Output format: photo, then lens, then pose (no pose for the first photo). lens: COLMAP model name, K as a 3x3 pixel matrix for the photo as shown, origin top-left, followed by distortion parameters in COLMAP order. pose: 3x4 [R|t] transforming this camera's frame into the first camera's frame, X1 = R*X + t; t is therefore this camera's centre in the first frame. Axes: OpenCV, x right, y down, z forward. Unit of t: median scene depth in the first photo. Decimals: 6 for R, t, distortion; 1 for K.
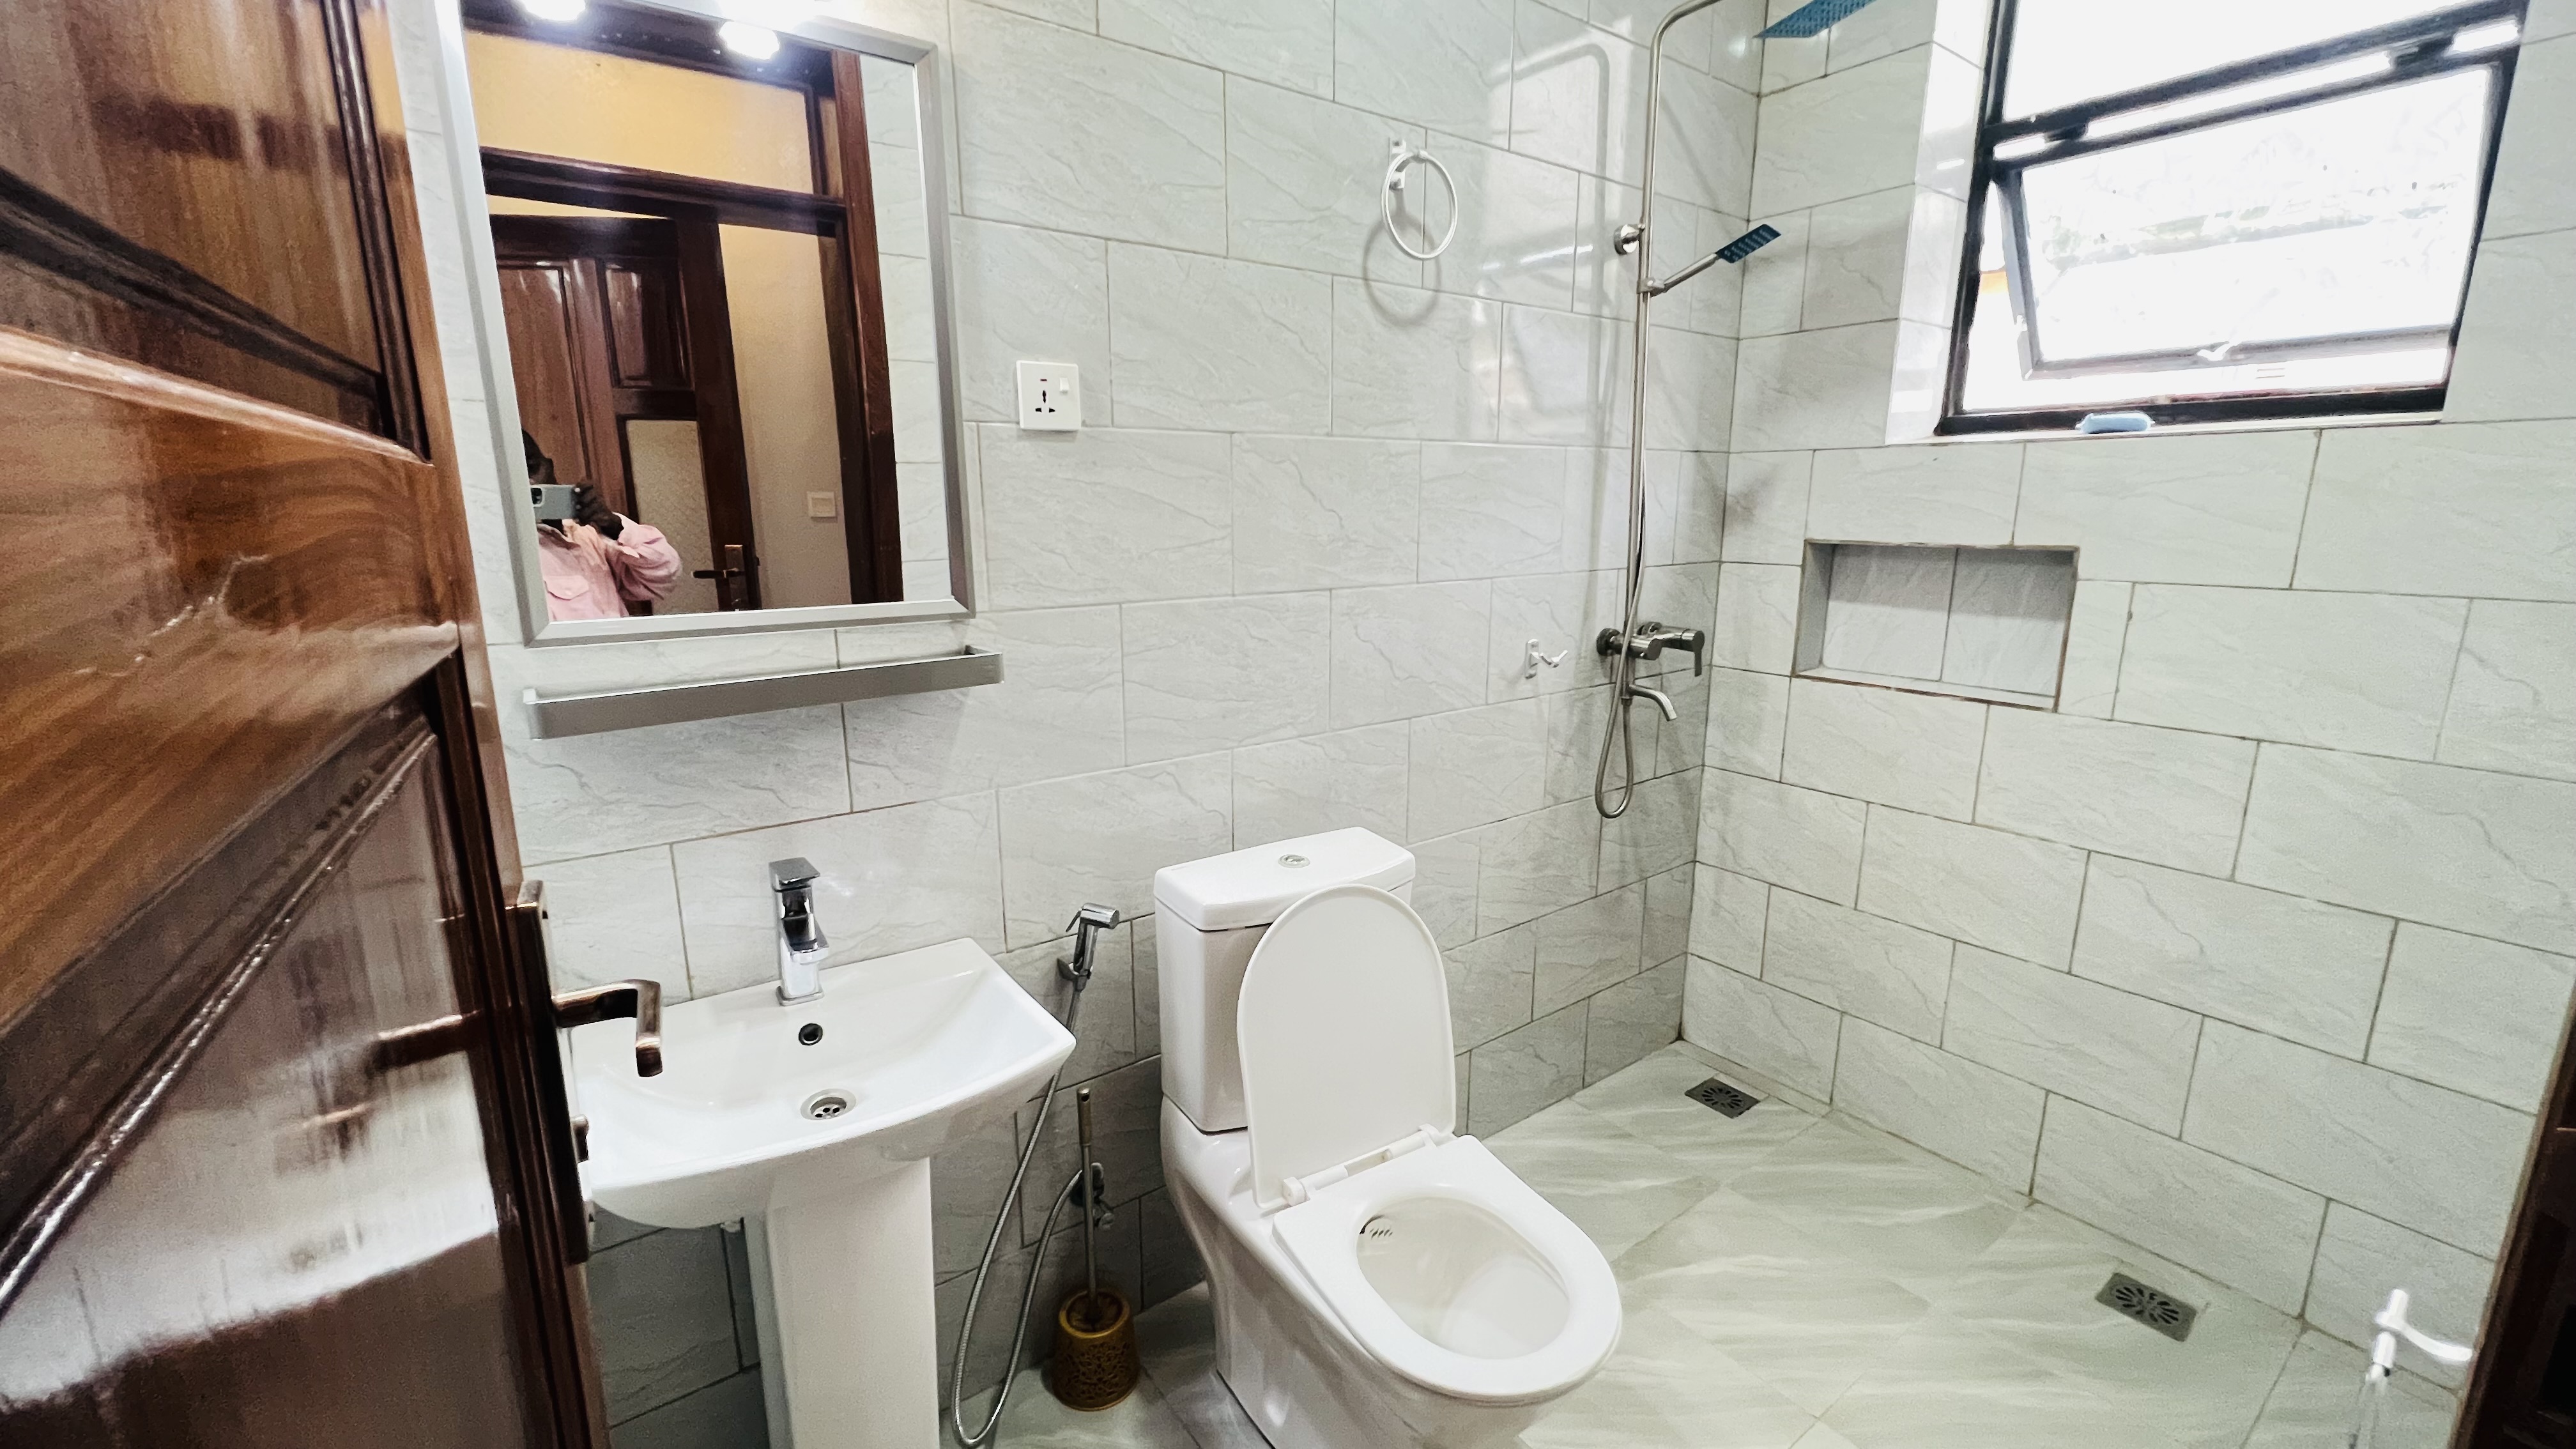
lens RADIAL K [[1019.6, 0, 1275.2], [0, 1019.6, 720.4], [0, 0, 1]] dist [-0.003974, 0.000077]
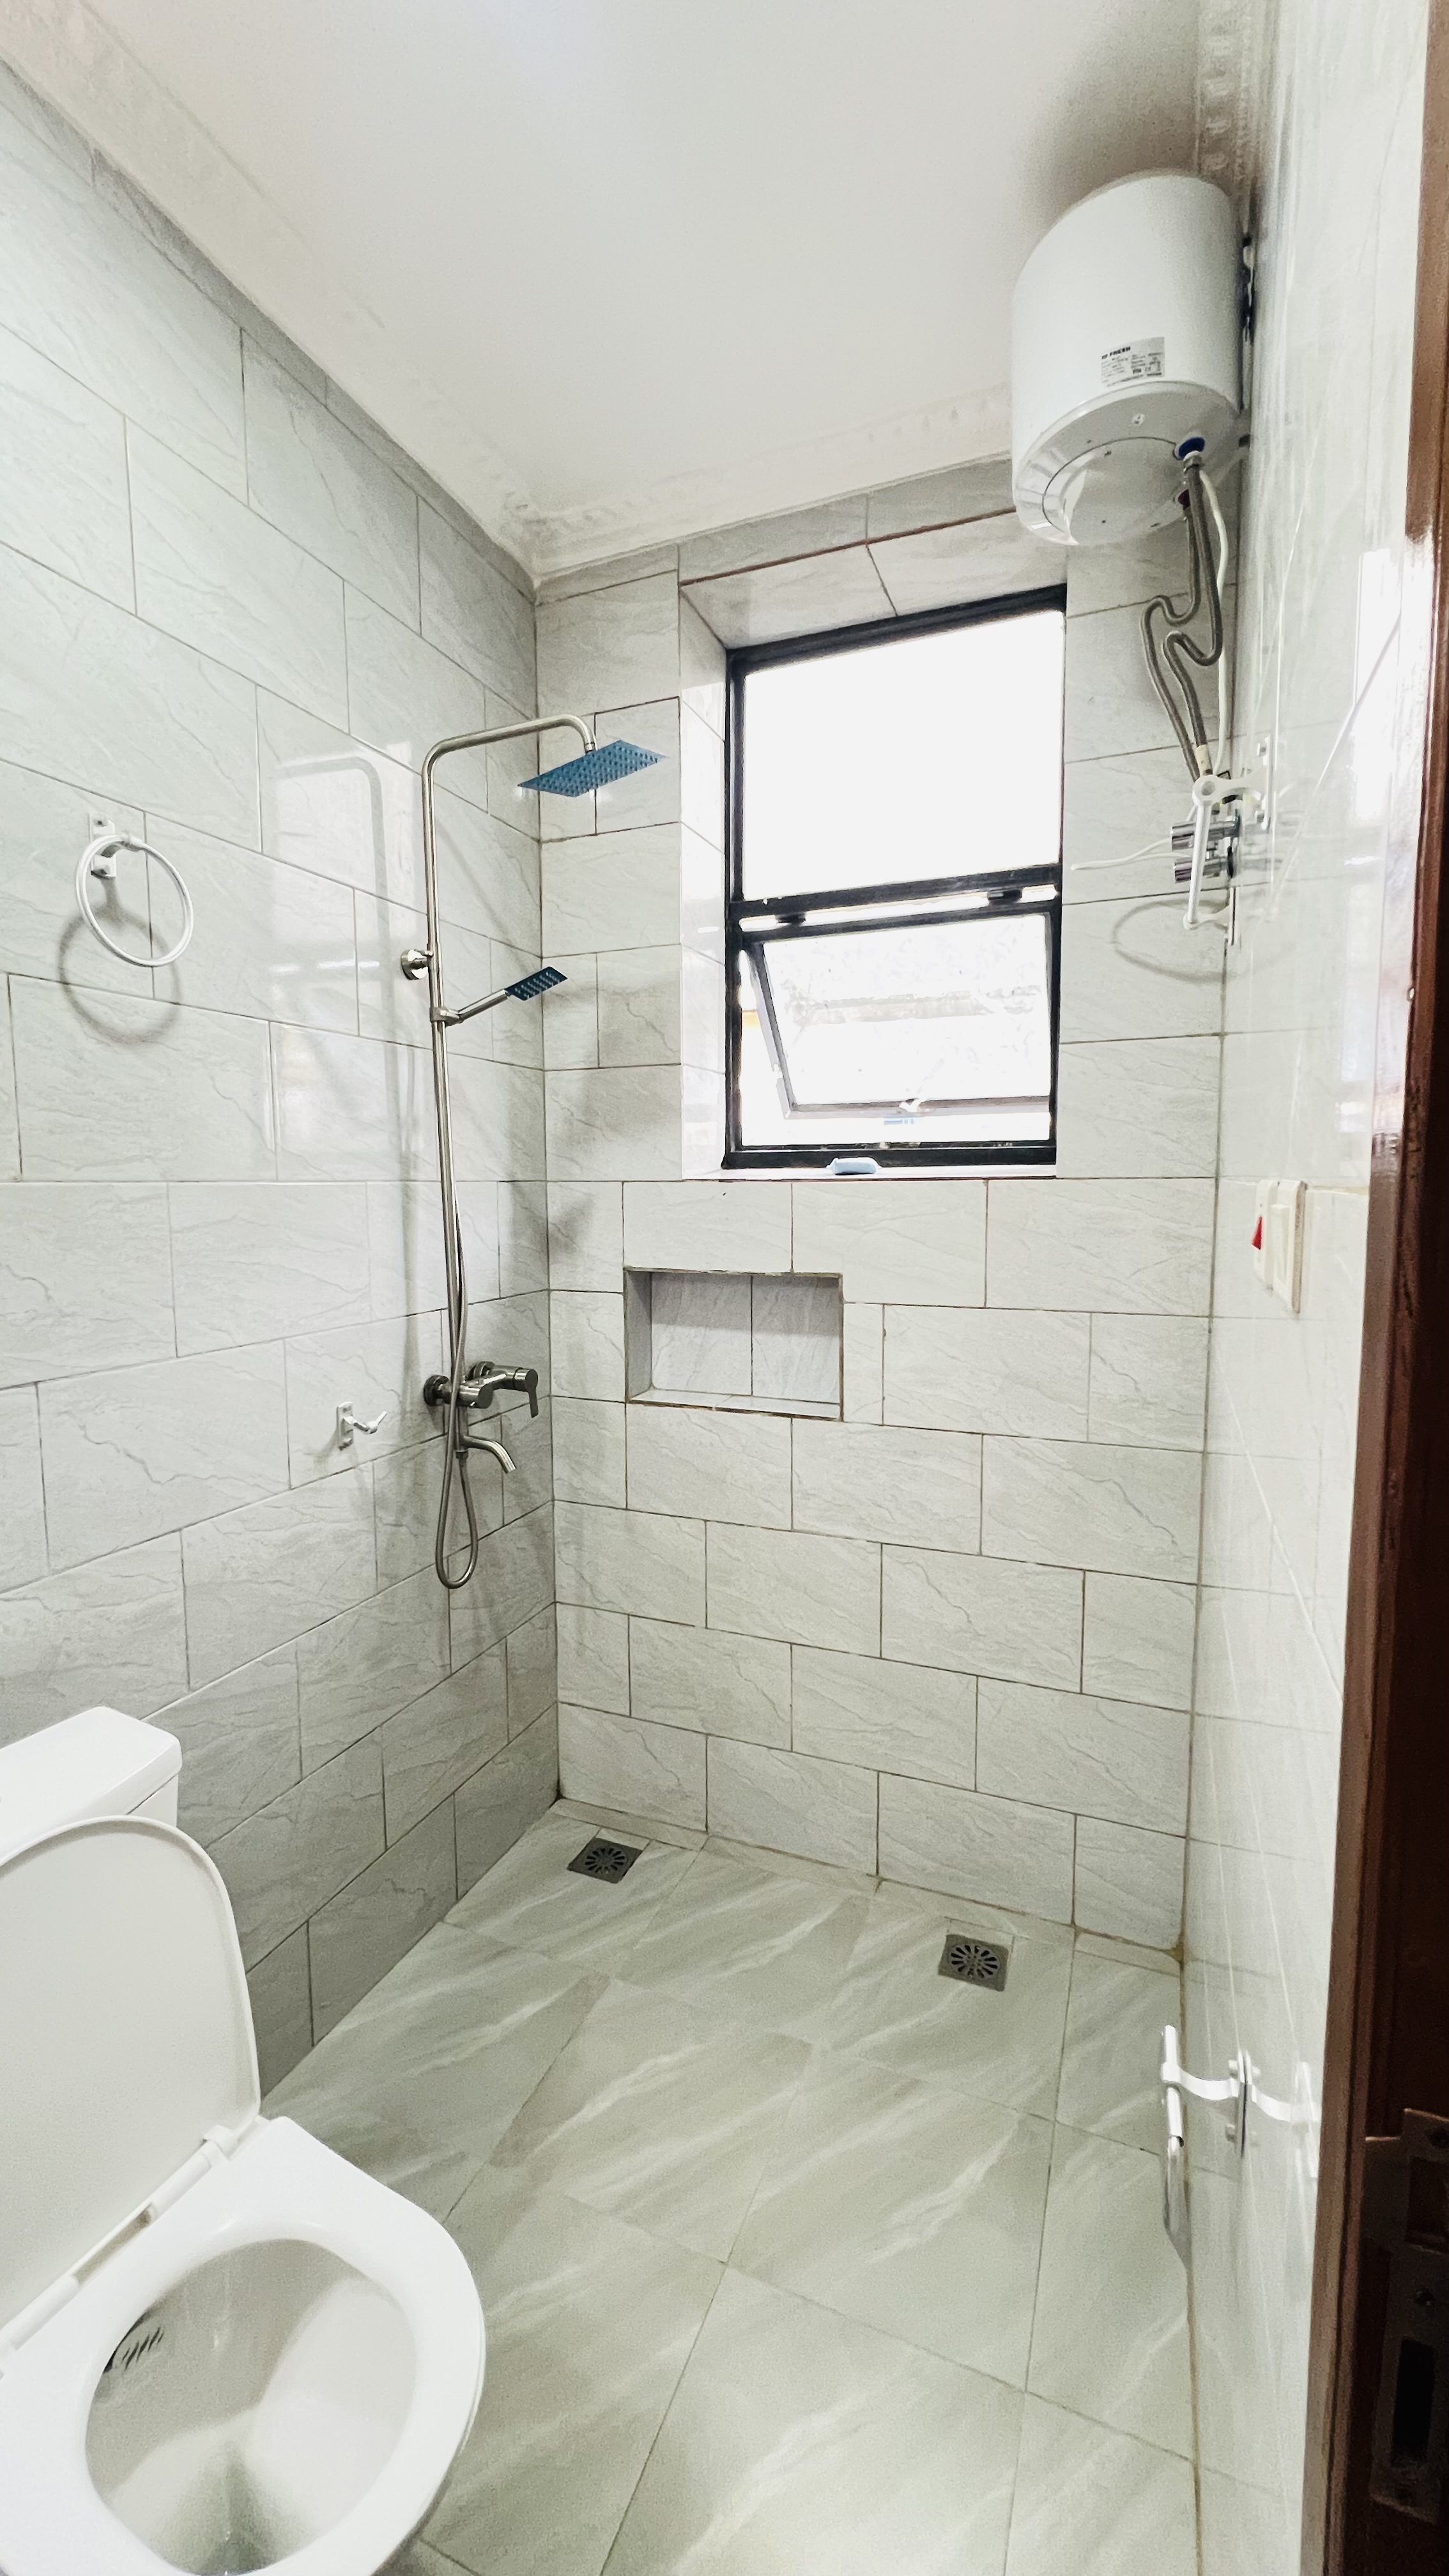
lens RADIAL K [[1066.3, 0, 716.8], [0, 1066.3, 1291.1], [0, 0, 1]] dist [-0.008841, 0.000079]
pose [[0.853914, -0.043392, 0.518602, 0.060476], [0.107689, 0.989682, -0.094510, -0.052835], [-0.509150, 0.136551, 0.849776, 0.071242]]
